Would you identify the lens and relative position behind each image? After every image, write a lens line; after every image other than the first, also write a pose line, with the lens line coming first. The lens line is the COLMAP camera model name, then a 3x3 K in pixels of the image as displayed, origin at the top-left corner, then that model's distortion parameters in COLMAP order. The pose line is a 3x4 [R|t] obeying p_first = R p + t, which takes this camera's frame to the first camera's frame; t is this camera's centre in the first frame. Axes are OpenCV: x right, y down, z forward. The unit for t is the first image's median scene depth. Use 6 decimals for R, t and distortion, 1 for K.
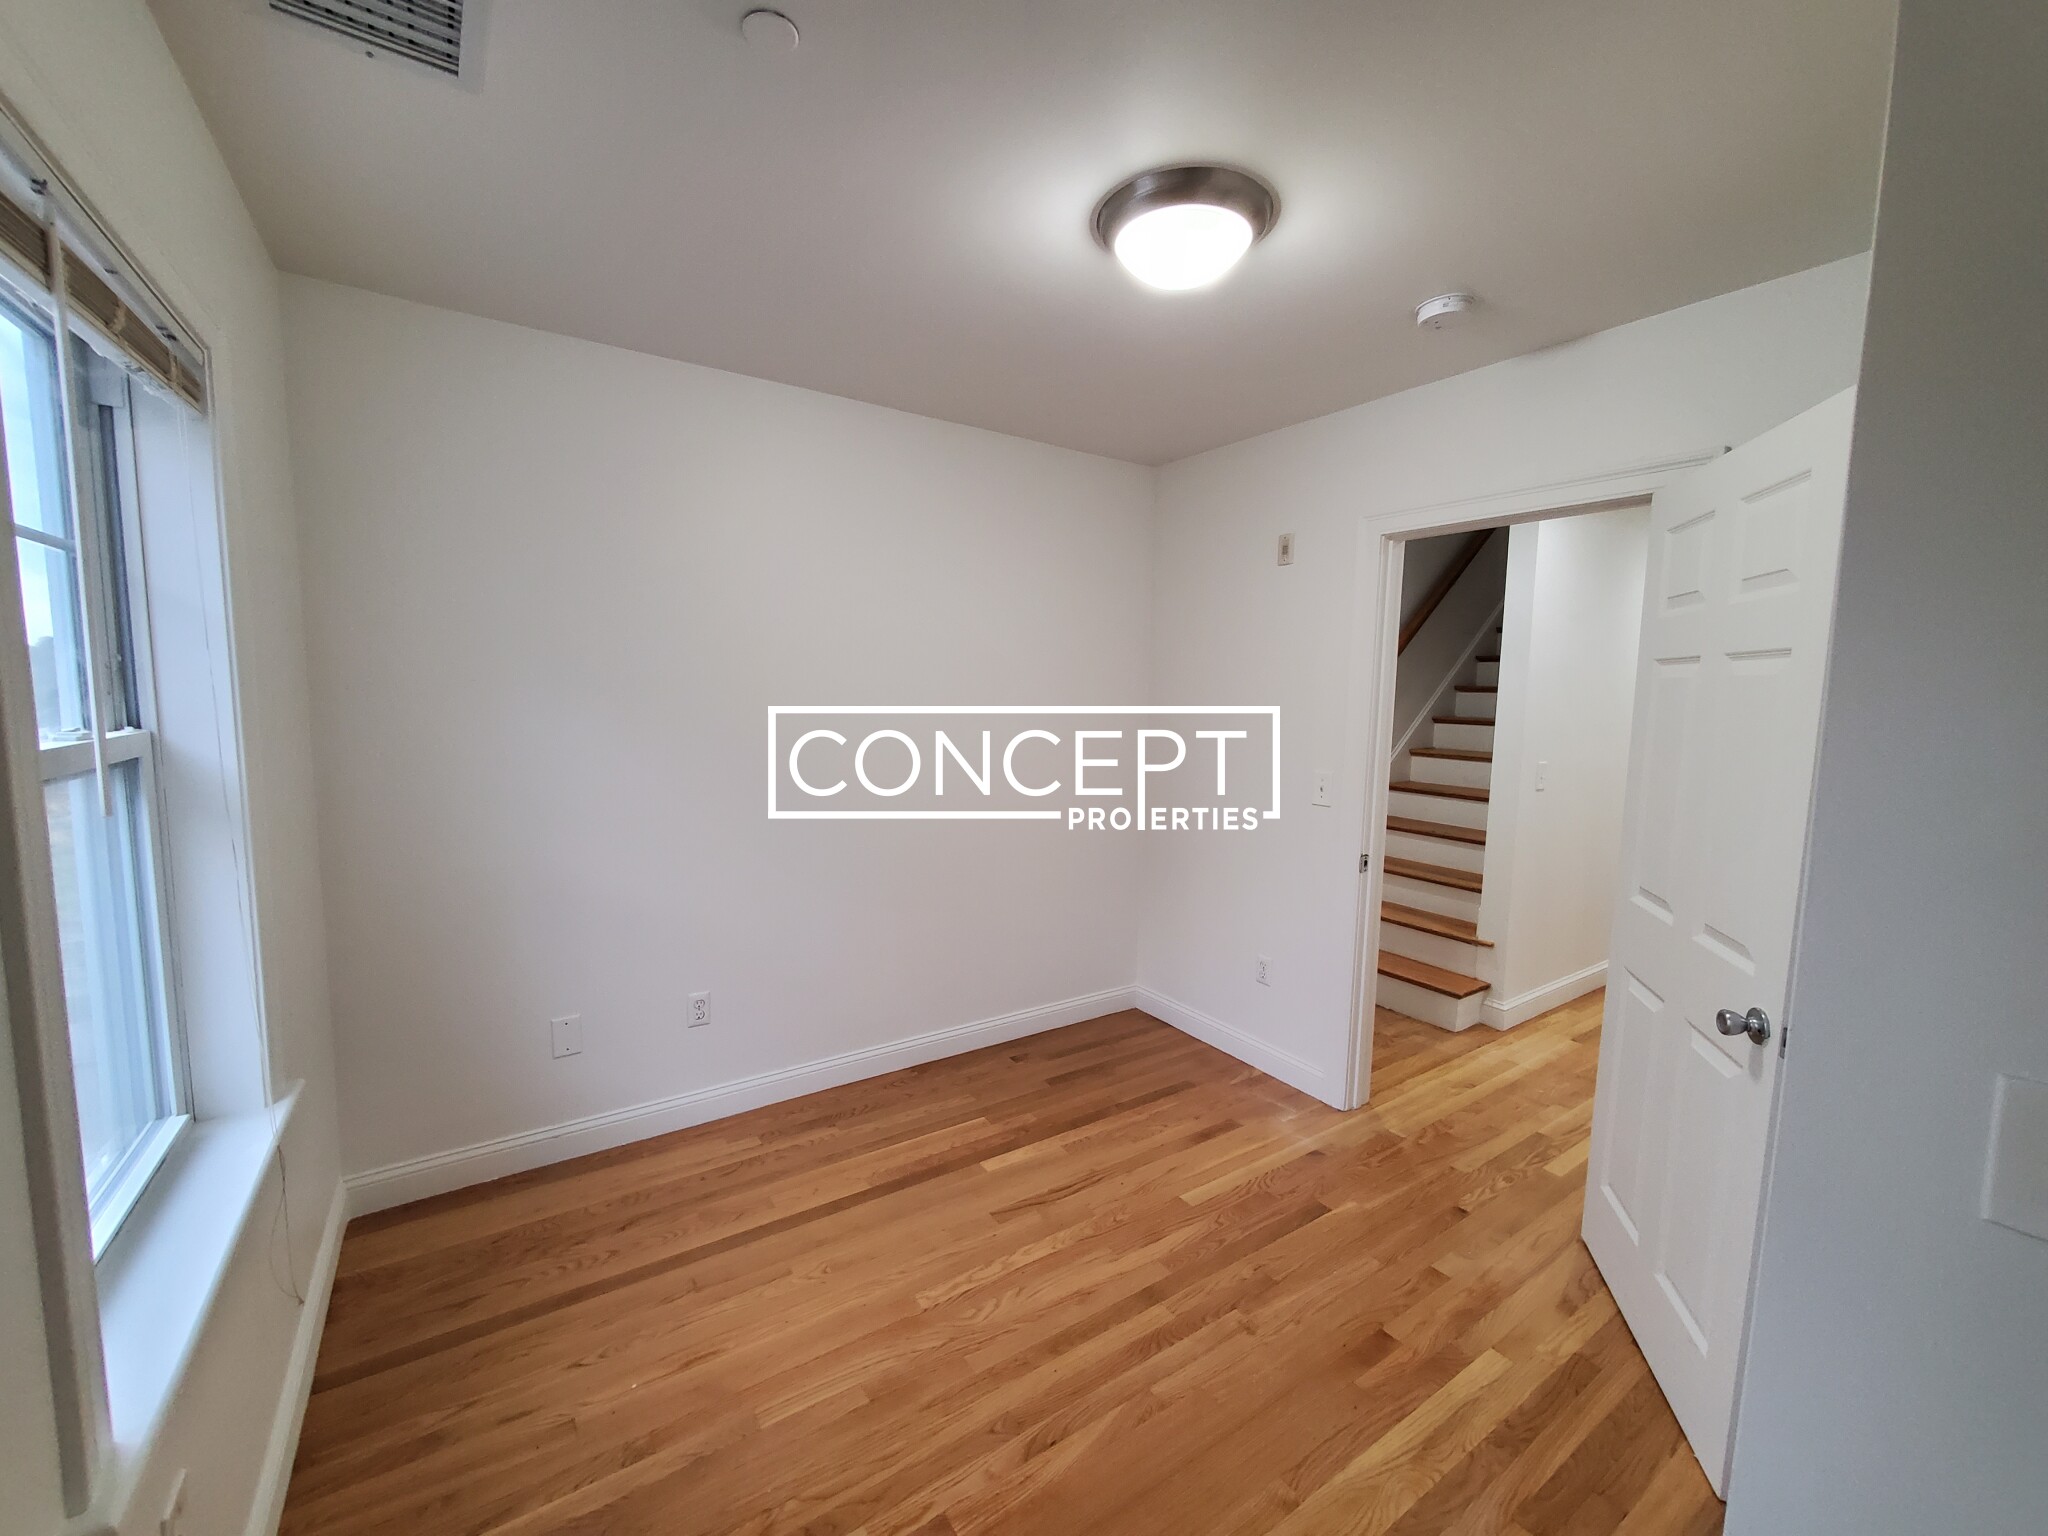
lens RADIAL K [[815.0, 0, 1027.1], [0, 815.0, 769.9], [0, 0, 1]] dist [-0.001884, -0.000346]
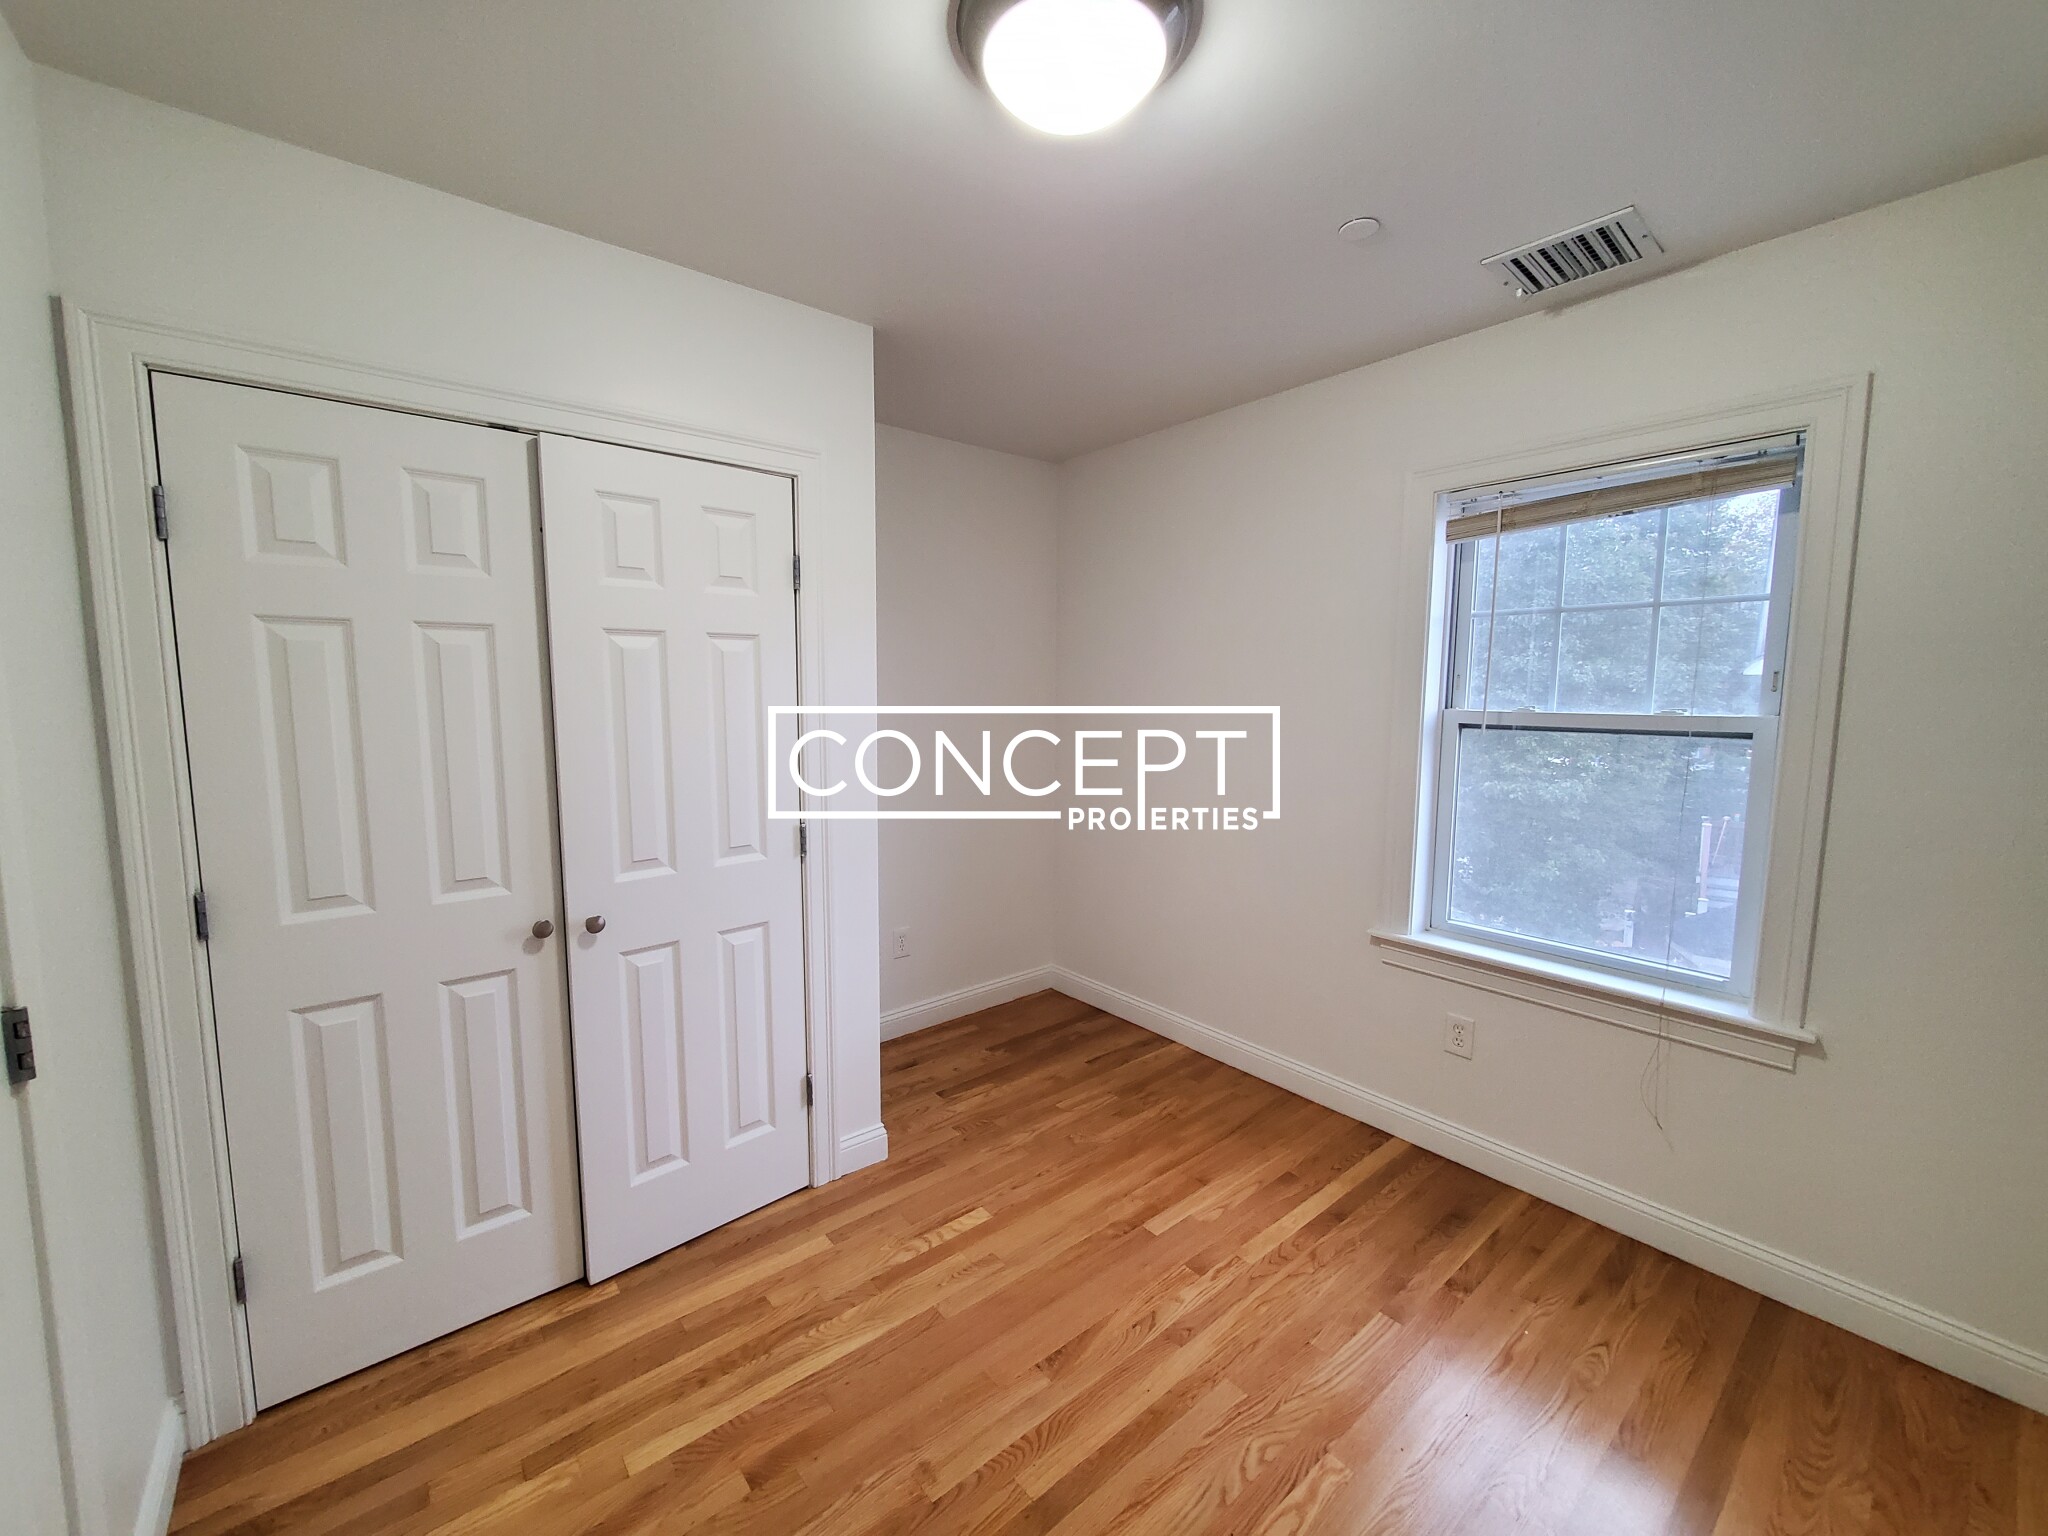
lens RADIAL K [[815.0, 0, 1027.9], [0, 815.0, 764.5], [0, 0, 1]] dist [-0.001884, -0.000346]
pose [[-0.994819, -0.006405, -0.101459, 0.267020], [-0.026144, 0.980566, 0.194439, -0.157158], [0.098242, 0.196084, -0.975653, 1.711776]]
